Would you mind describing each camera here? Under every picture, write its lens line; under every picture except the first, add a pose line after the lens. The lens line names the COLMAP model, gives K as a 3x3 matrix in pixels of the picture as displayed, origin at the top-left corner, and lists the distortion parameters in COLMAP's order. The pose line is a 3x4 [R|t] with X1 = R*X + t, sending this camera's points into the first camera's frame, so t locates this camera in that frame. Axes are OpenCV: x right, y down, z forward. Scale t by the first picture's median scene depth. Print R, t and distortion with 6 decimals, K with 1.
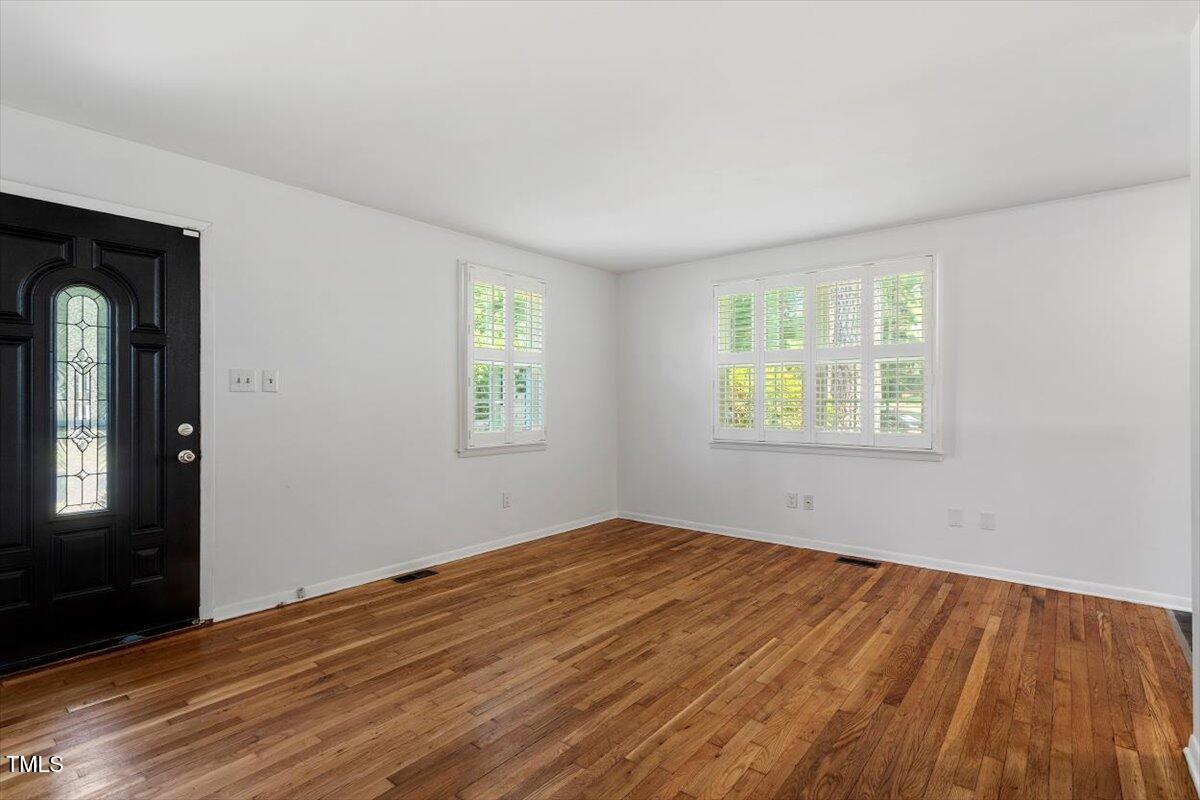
lens RADIAL K [[574.8, 0, 596.0], [0, 574.8, 400.3], [0, 0, 1]] dist [0.006567, 0.000863]
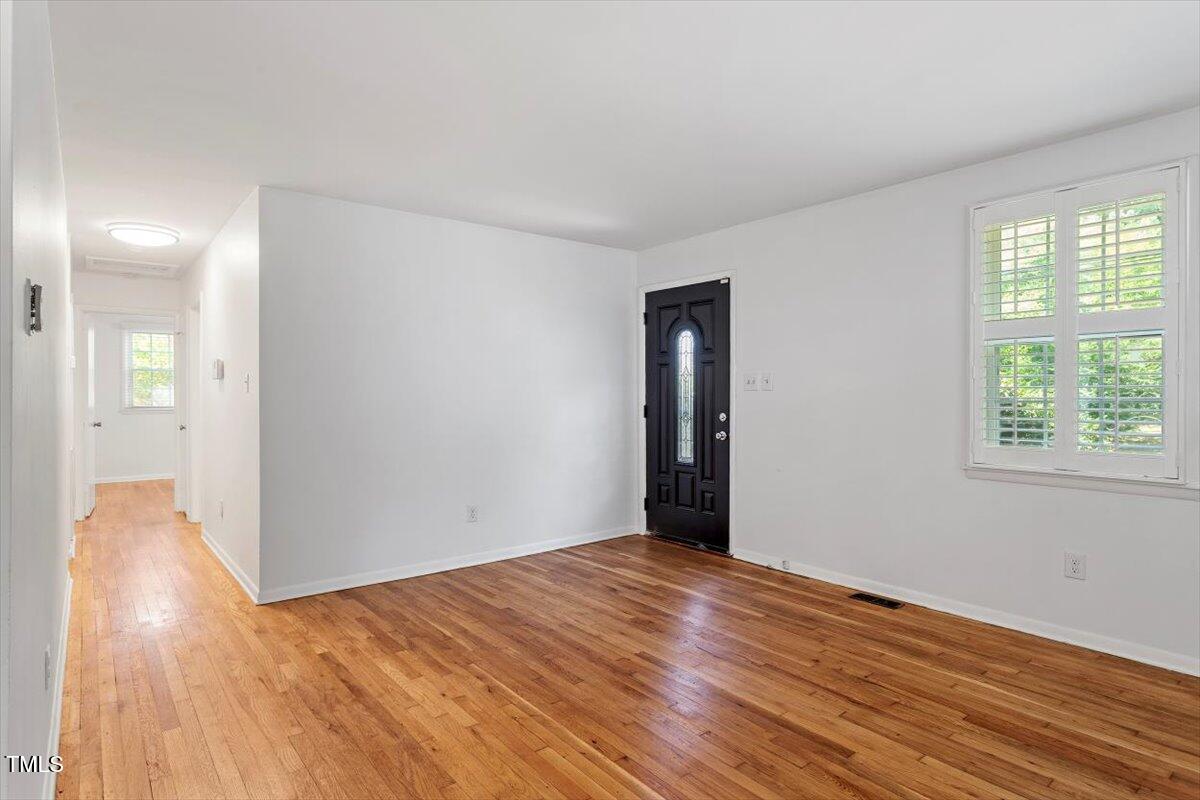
lens RADIAL K [[624.0, 0, 582.7], [0, 624.0, 402.3], [0, 0, 1]] dist [-0.000241, 0.003383]
pose [[-0.213562, 0.010494, -0.976873, 0.912008], [0.000128, 0.999943, 0.010714, -0.004239], [0.976930, 0.002163, -0.213551, 1.007497]]
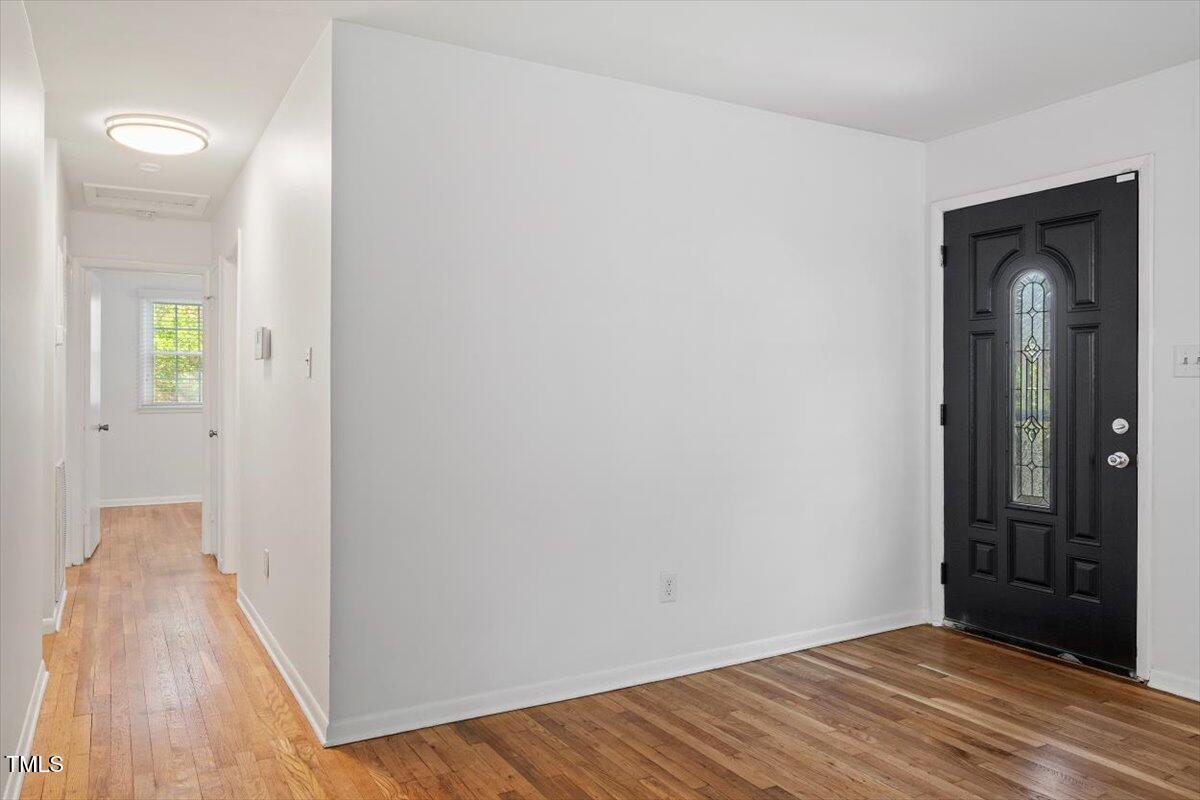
lens RADIAL K [[832.2, 0, 593.8], [0, 832.2, 394.7], [0, 0, 1]] dist [-0.002205, 0.007174]
pose [[-0.352231, 0.002403, -0.935910, 0.628562], [-0.002506, 0.999991, 0.003511, 0.004760], [0.935910, 0.003582, -0.352222, 0.736390]]
